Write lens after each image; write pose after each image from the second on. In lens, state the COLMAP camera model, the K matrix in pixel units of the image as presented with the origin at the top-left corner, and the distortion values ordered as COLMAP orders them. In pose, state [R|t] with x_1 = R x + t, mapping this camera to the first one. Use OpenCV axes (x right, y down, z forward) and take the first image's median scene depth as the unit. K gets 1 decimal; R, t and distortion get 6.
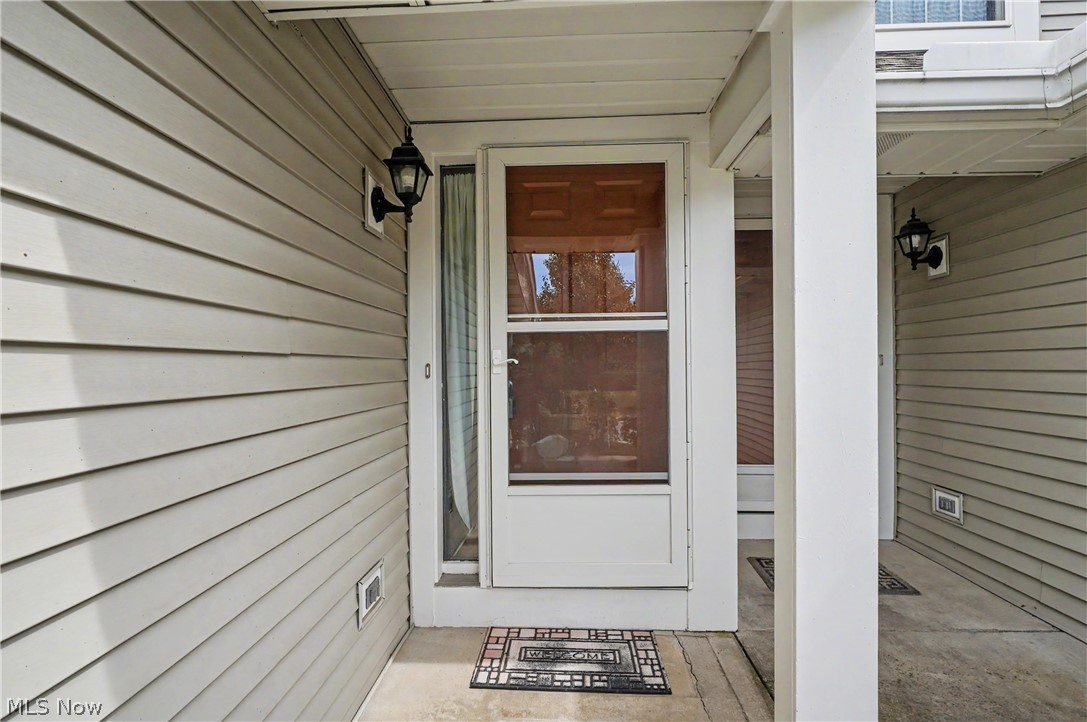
lens RADIAL K [[491.8, 0, 542.1], [0, 491.8, 366.5], [0, 0, 1]] dist [-0.013973, 0.004171]
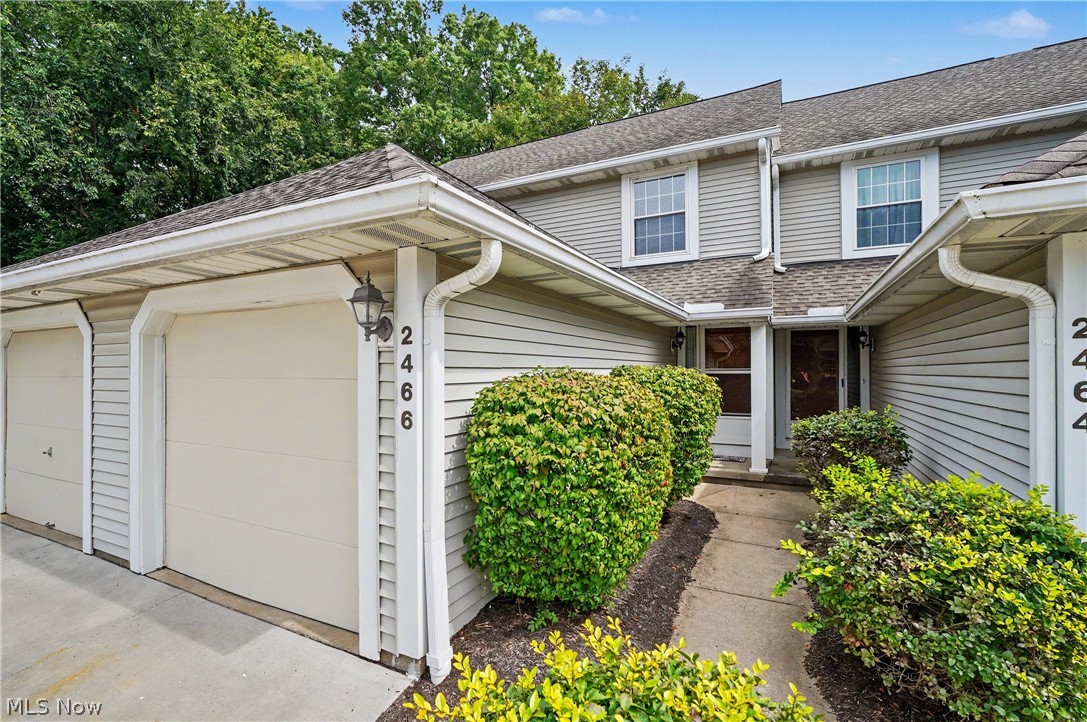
lens RADIAL K [[491.8, 0, 542.1], [0, 491.8, 366.5], [0, 0, 1]] dist [-0.013973, 0.004171]
pose [[0.912352, 0.004172, -0.409385, 0.366193], [-0.006448, 0.999970, -0.004181, -0.112368], [0.409355, 0.006454, 0.912352, -3.258159]]
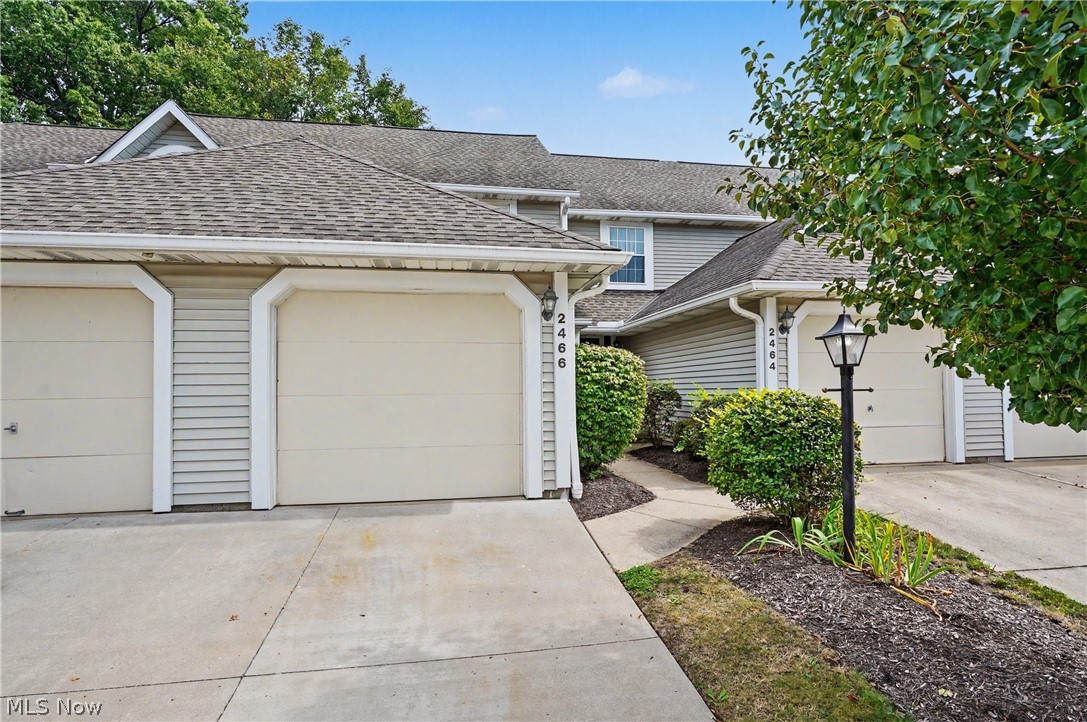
lens RADIAL K [[575.6, 0, 543.0], [0, 575.6, 384.0], [0, 0, 1]] dist [-0.018171, 0.000126]
pose [[0.974755, 0.002078, 0.223267, -1.283731], [0.000248, 0.999946, -0.010389, 0.171766], [-0.223277, 0.010182, 0.974702, -5.074805]]
